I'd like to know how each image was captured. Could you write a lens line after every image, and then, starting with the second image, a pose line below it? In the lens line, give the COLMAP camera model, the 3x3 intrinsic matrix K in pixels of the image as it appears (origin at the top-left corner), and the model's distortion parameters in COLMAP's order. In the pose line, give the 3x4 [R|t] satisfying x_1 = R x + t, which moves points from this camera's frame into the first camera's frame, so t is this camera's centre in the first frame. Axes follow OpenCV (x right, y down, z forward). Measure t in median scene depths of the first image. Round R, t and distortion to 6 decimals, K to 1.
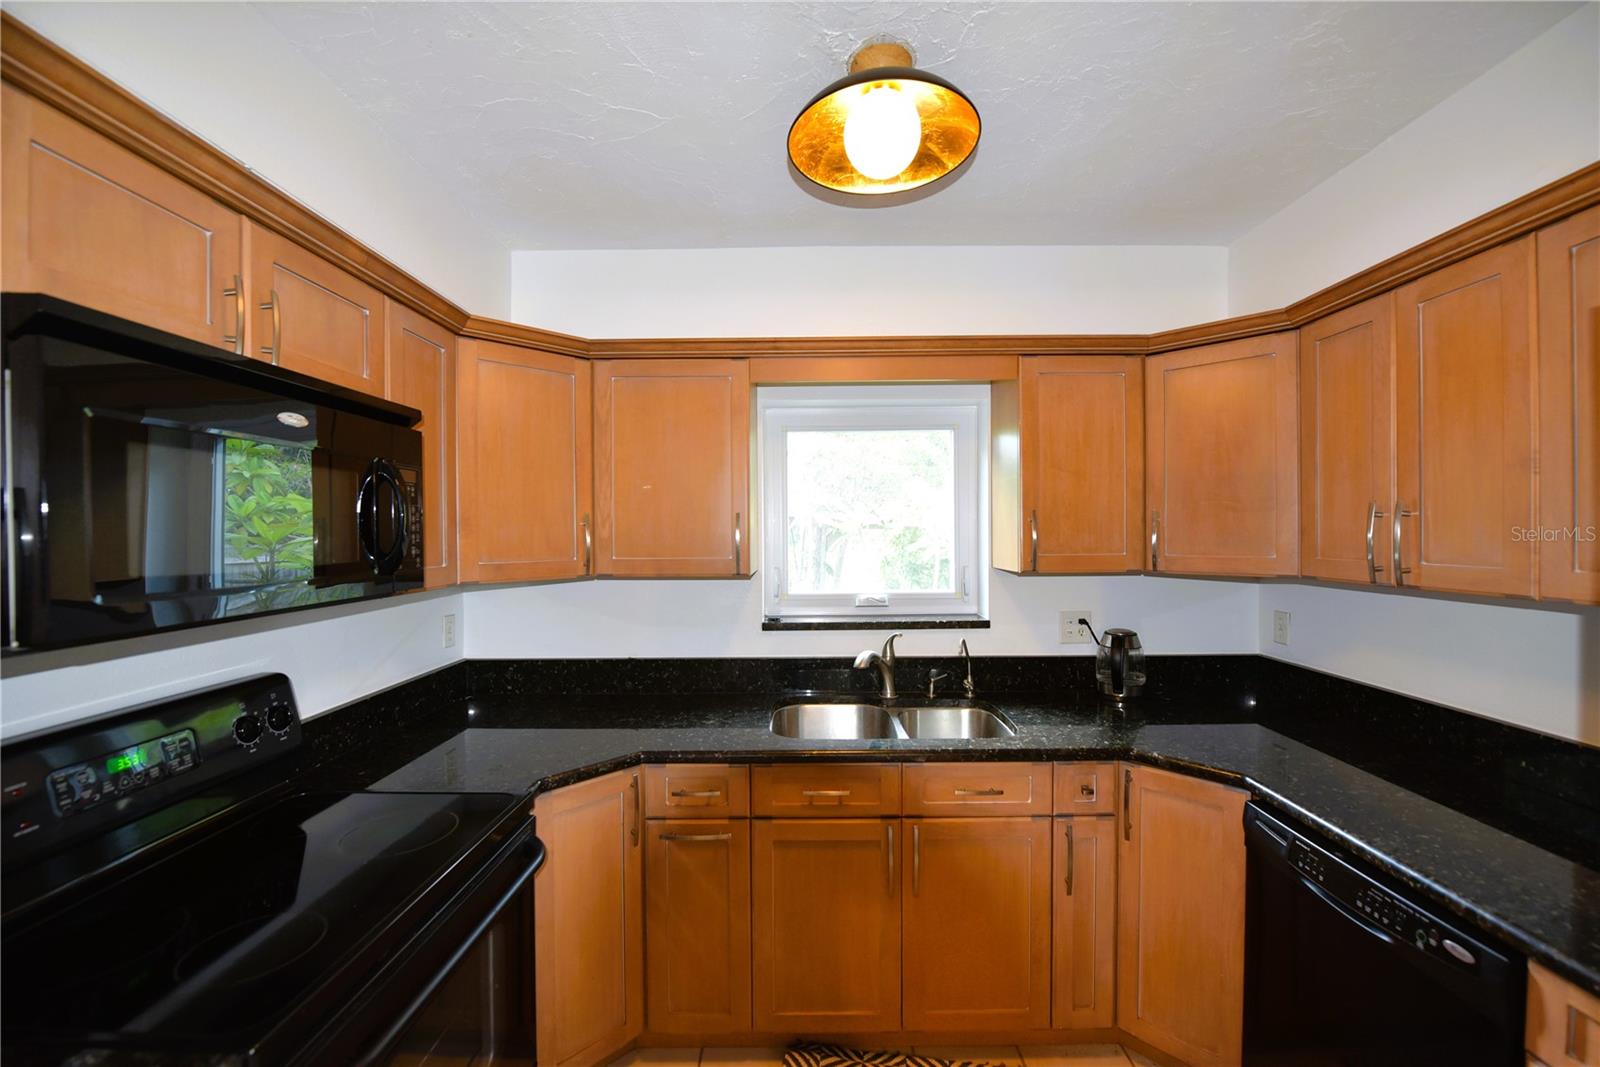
lens RADIAL K [[639.8, 0, 801.5], [0, 639.8, 533.3], [0, 0, 1]] dist [-0.013783, -0.002500]
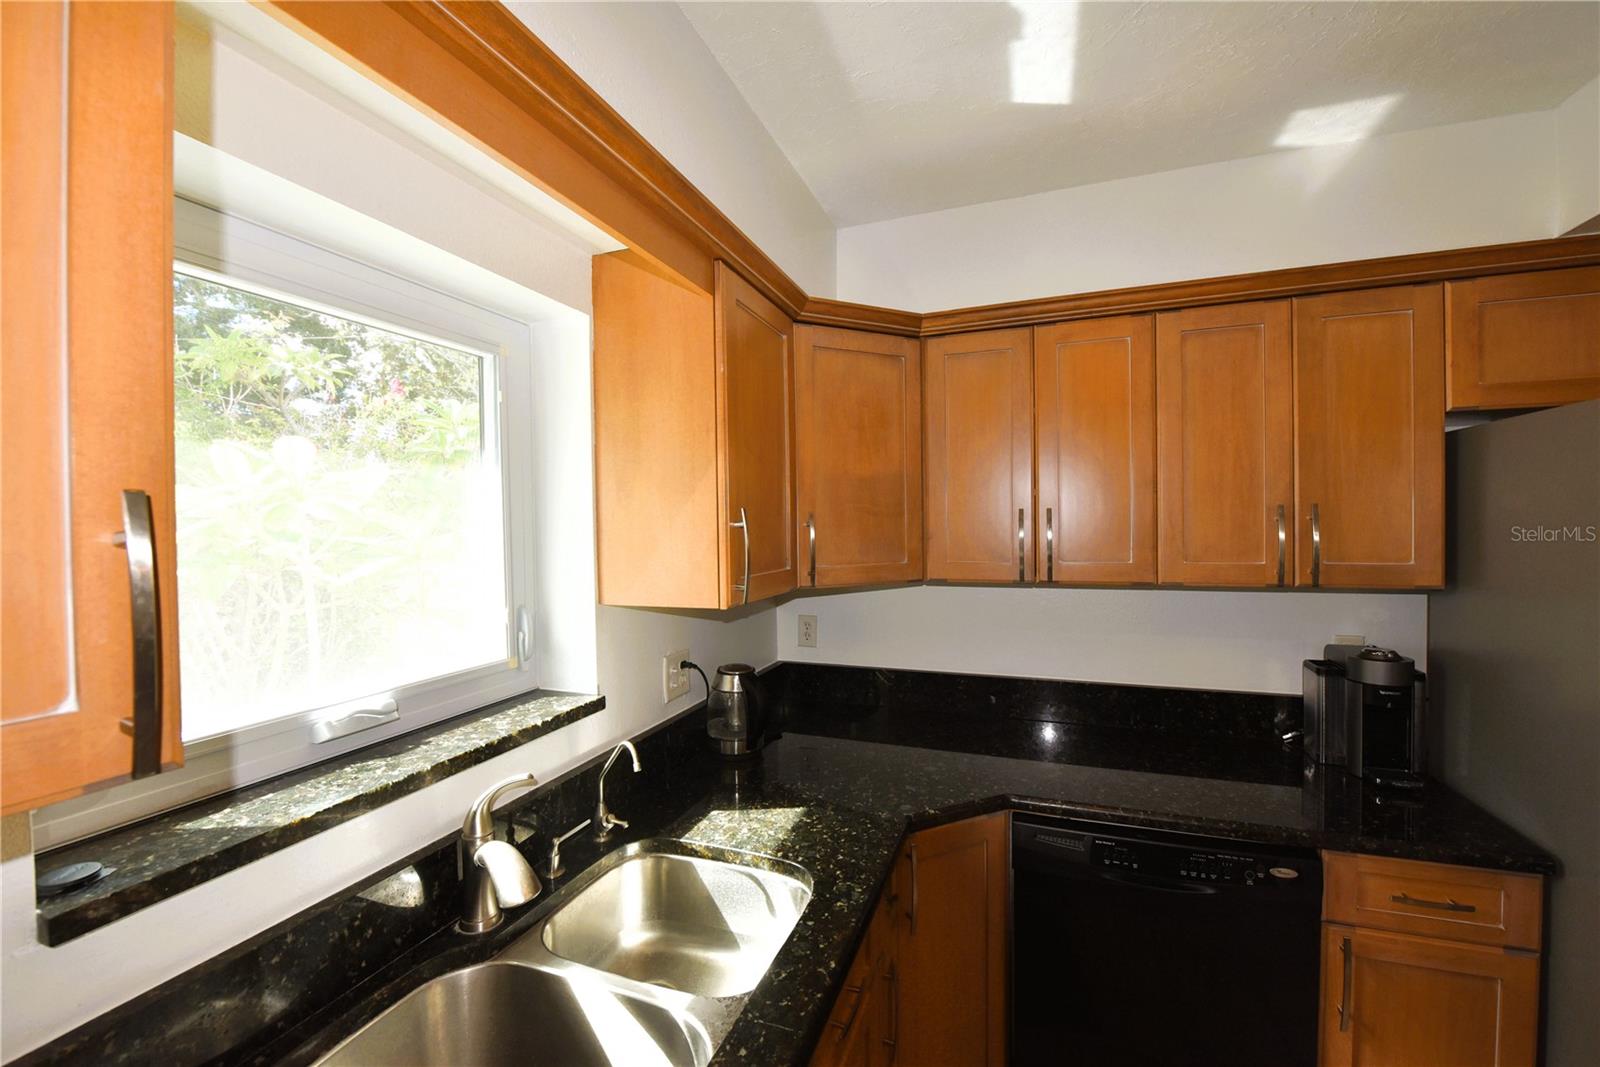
lens RADIAL K [[639.8, 0, 809.0], [0, 639.8, 534.4], [0, 0, 1]] dist [-0.013783, -0.002500]
pose [[0.338805, -0.011579, 0.940785, -0.249304], [0.016440, 0.999844, 0.006385, -0.015237], [-0.940713, 0.013303, 0.338943, 0.817387]]
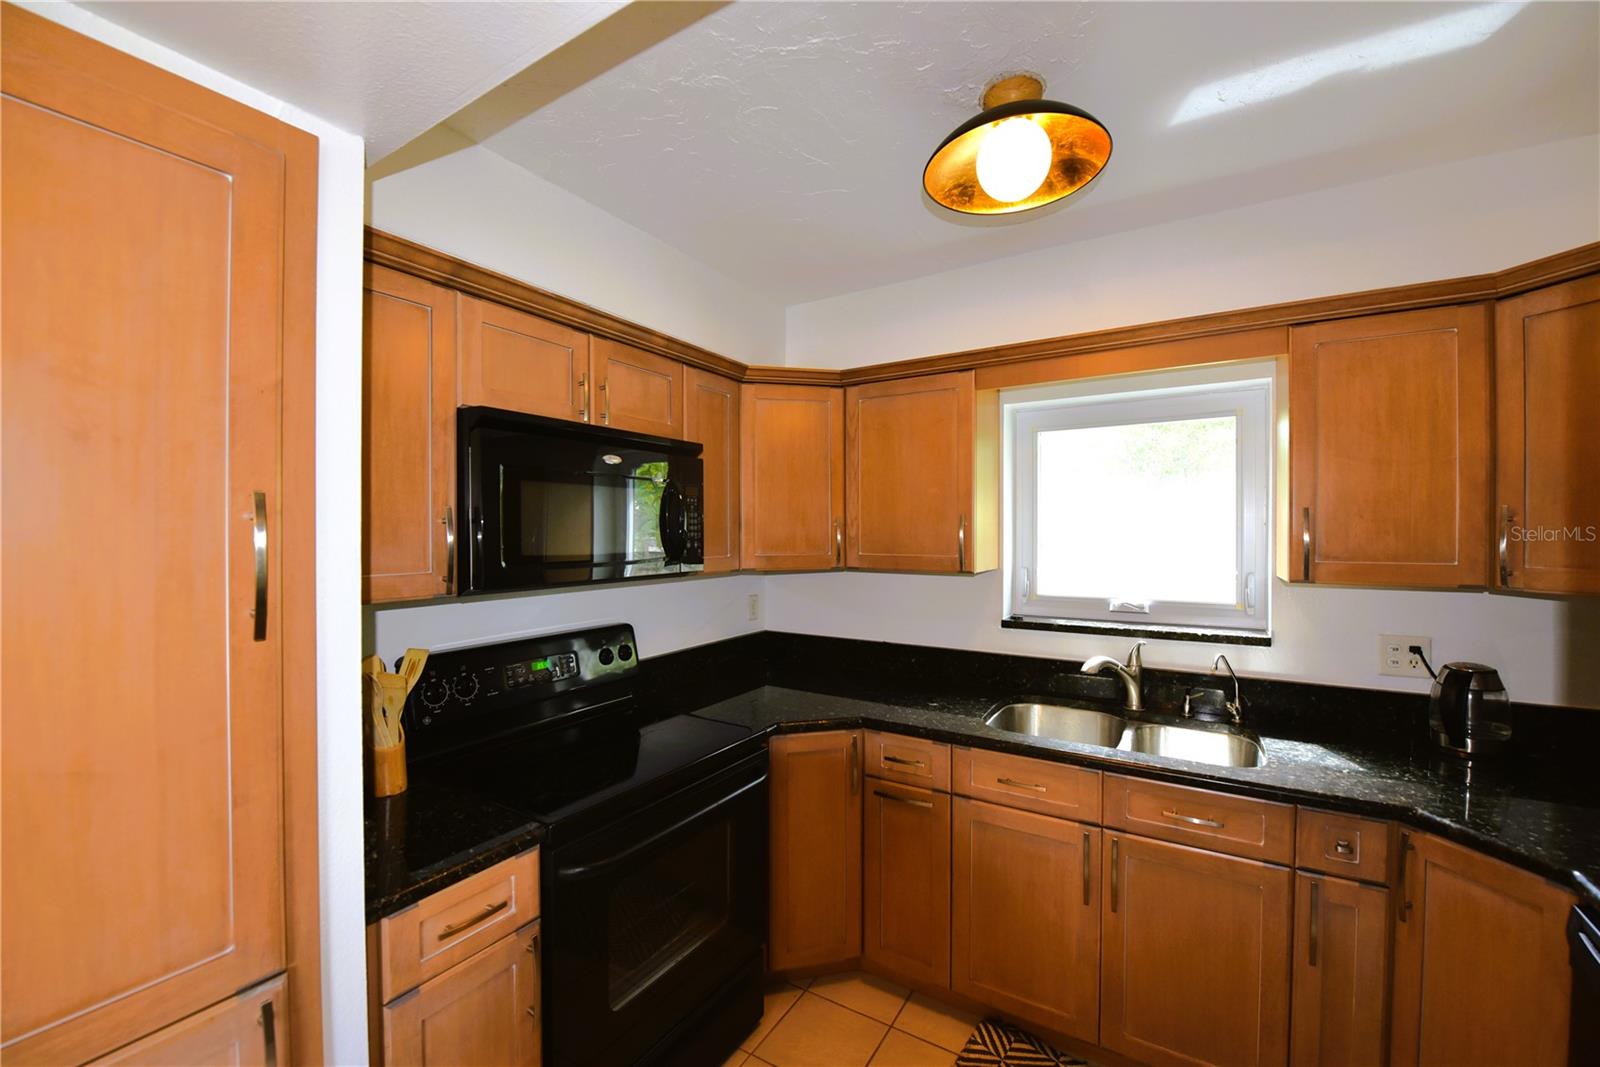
lens RADIAL K [[639.8, 0, 808.4], [0, 639.8, 532.1], [0, 0, 1]] dist [-0.013783, -0.002500]
pose [[0.851745, 0.006230, -0.523920, 0.276596], [-0.006673, 0.999977, 0.001043, -0.001683], [0.523915, 0.002608, 0.851767, -0.060214]]
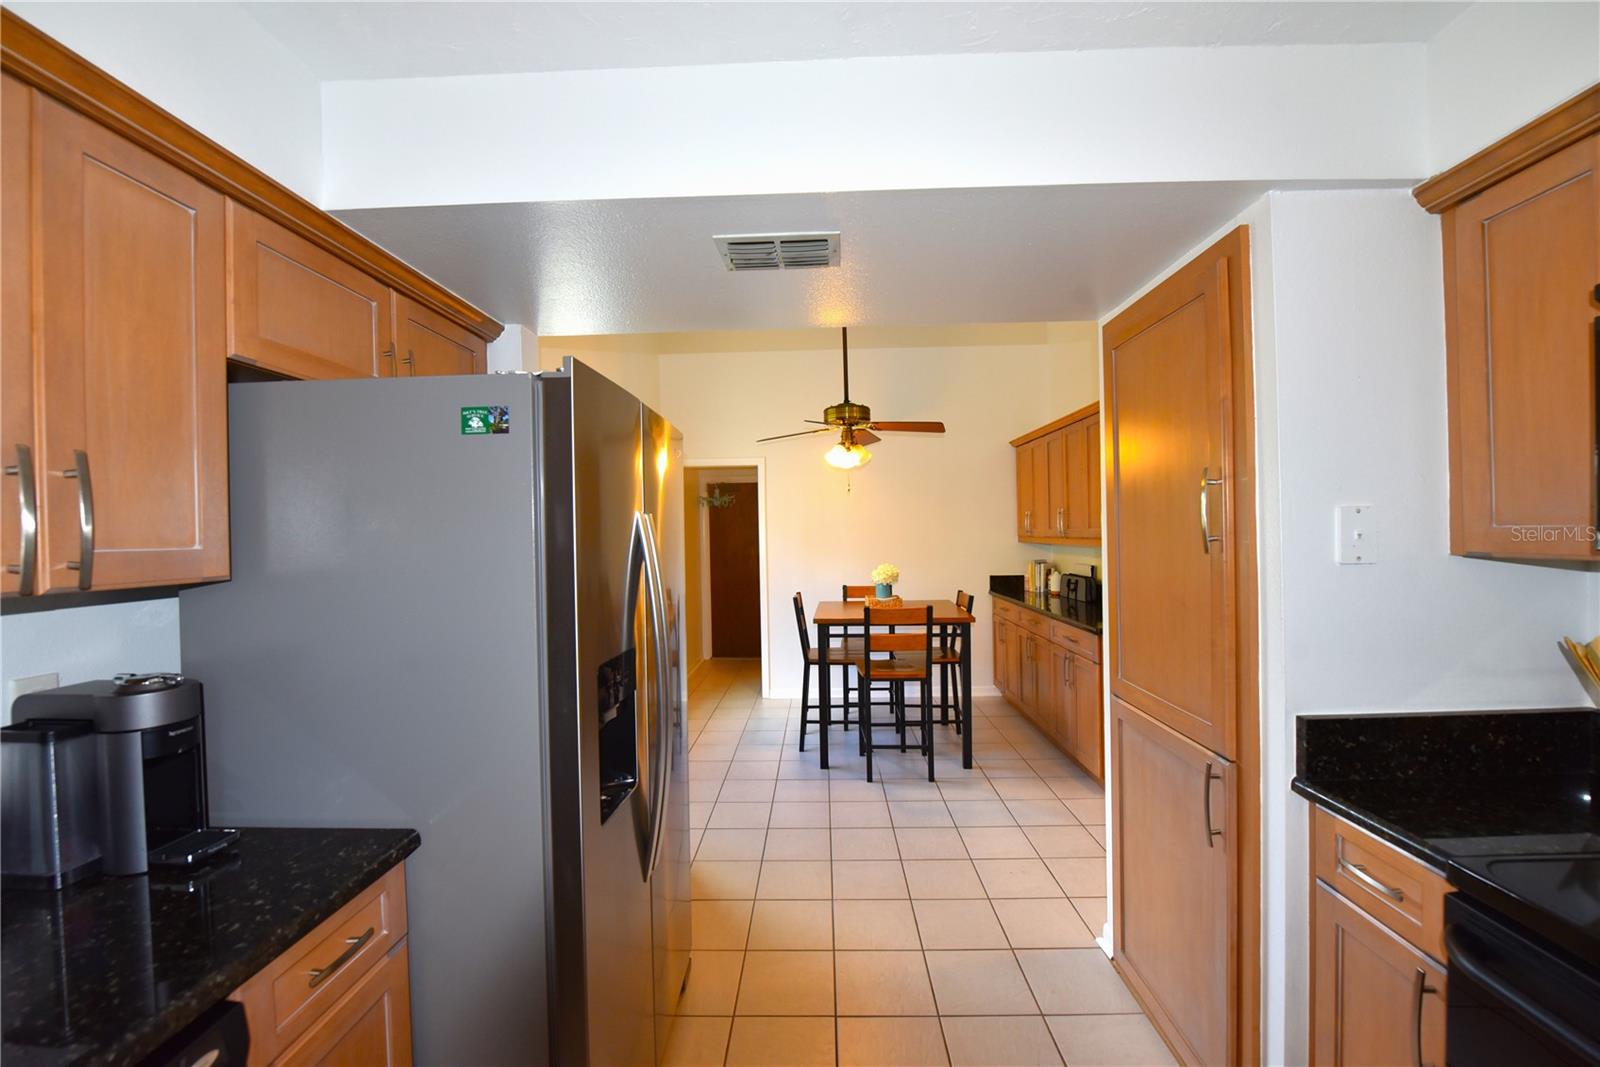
lens RADIAL K [[639.8, 0, 808.7], [0, 639.8, 534.8], [0, 0, 1]] dist [-0.013783, -0.002500]
pose [[-0.999454, 0.025797, 0.020653, 0.178330], [0.026002, 0.999615, 0.009717, 0.036353], [-0.020394, 0.010249, -0.999739, 0.953575]]
